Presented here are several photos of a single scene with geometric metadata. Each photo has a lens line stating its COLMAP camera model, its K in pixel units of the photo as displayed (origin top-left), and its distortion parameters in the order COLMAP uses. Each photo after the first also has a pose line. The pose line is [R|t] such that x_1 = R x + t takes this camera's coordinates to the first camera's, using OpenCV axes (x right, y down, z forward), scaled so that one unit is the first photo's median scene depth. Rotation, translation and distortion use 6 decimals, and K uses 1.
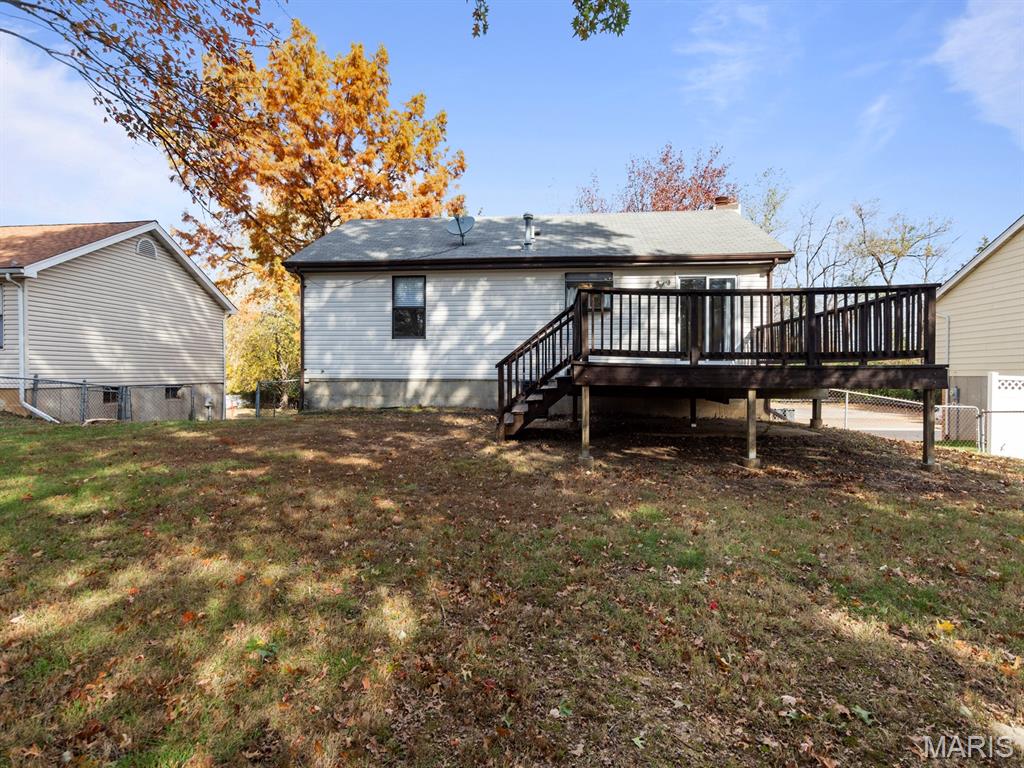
lens RADIAL K [[522.9, 0, 513.0], [0, 522.9, 375.1], [0, 0, 1]] dist [-0.001015, -0.000466]
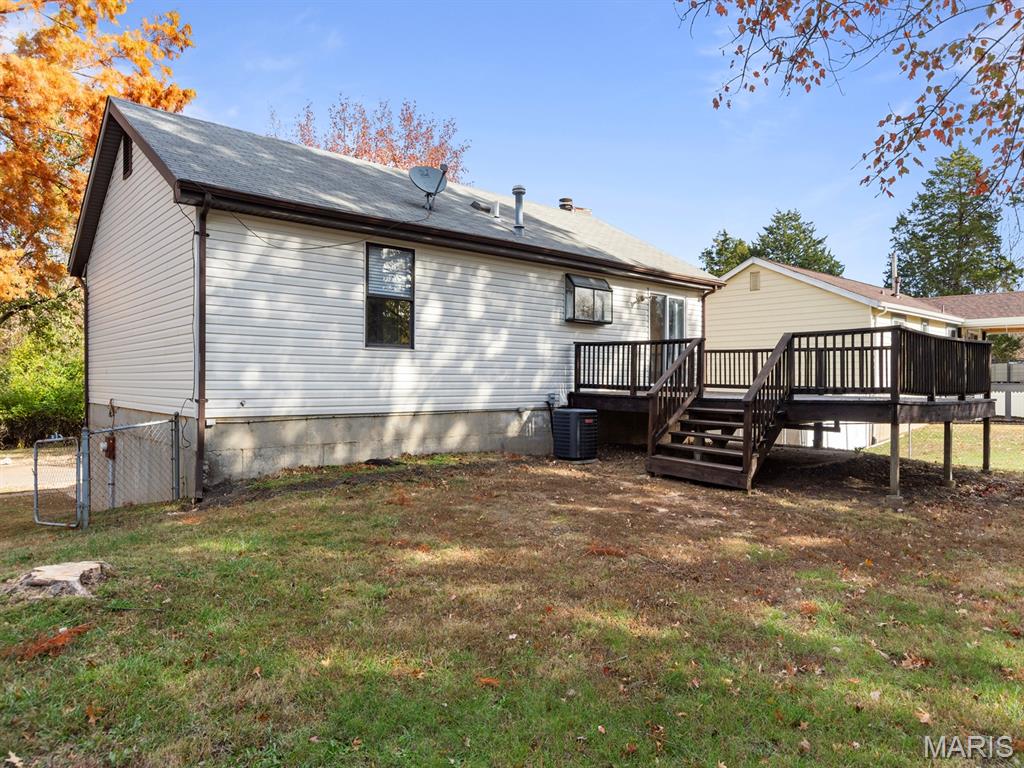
lens RADIAL K [[663.1, 0, 508.4], [0, 663.1, 380.4], [0, 0, 1]] dist [-0.000913, 0.000466]
pose [[0.678627, 0.000307, 0.734483, -0.681020], [-0.004695, 0.999981, 0.003920, -0.034594], [-0.734468, -0.006109, 0.678616, 0.365924]]
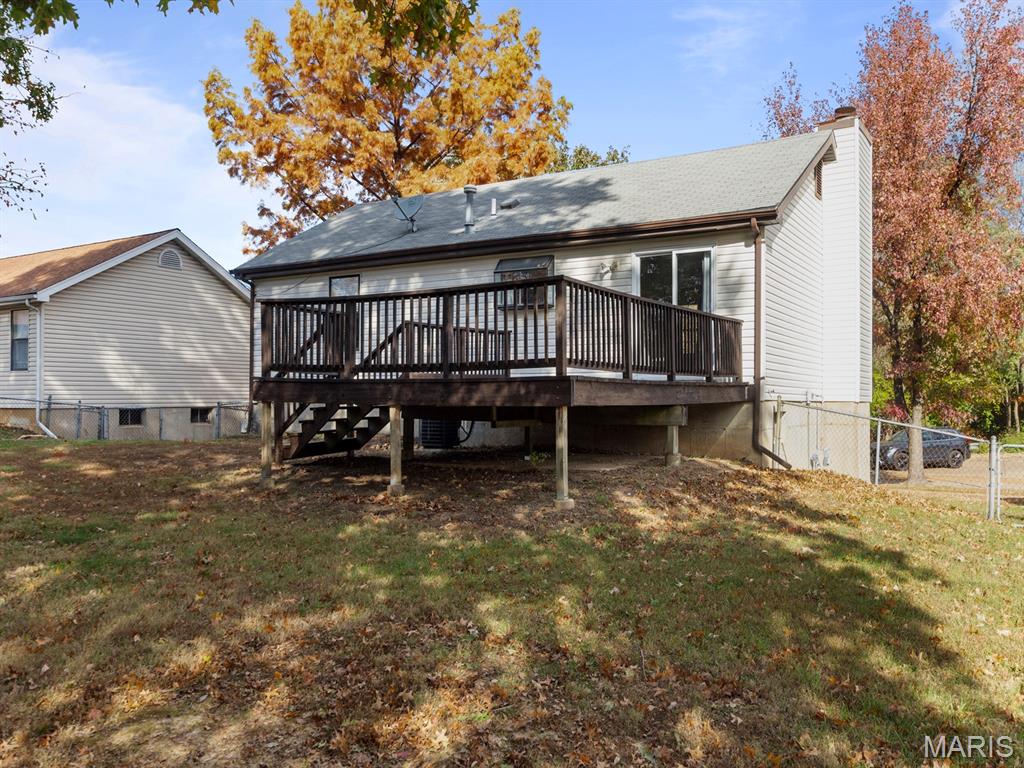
lens RADIAL K [[847.0, 0, 512.0], [0, 847.0, 390.6], [0, 0, 1]] dist [-0.004872, -0.000220]
pose [[0.899322, -0.005542, -0.437252, 0.634489], [0.000853, 0.999940, -0.010921, 0.008335], [0.437286, 0.009449, 0.899273, -0.099382]]
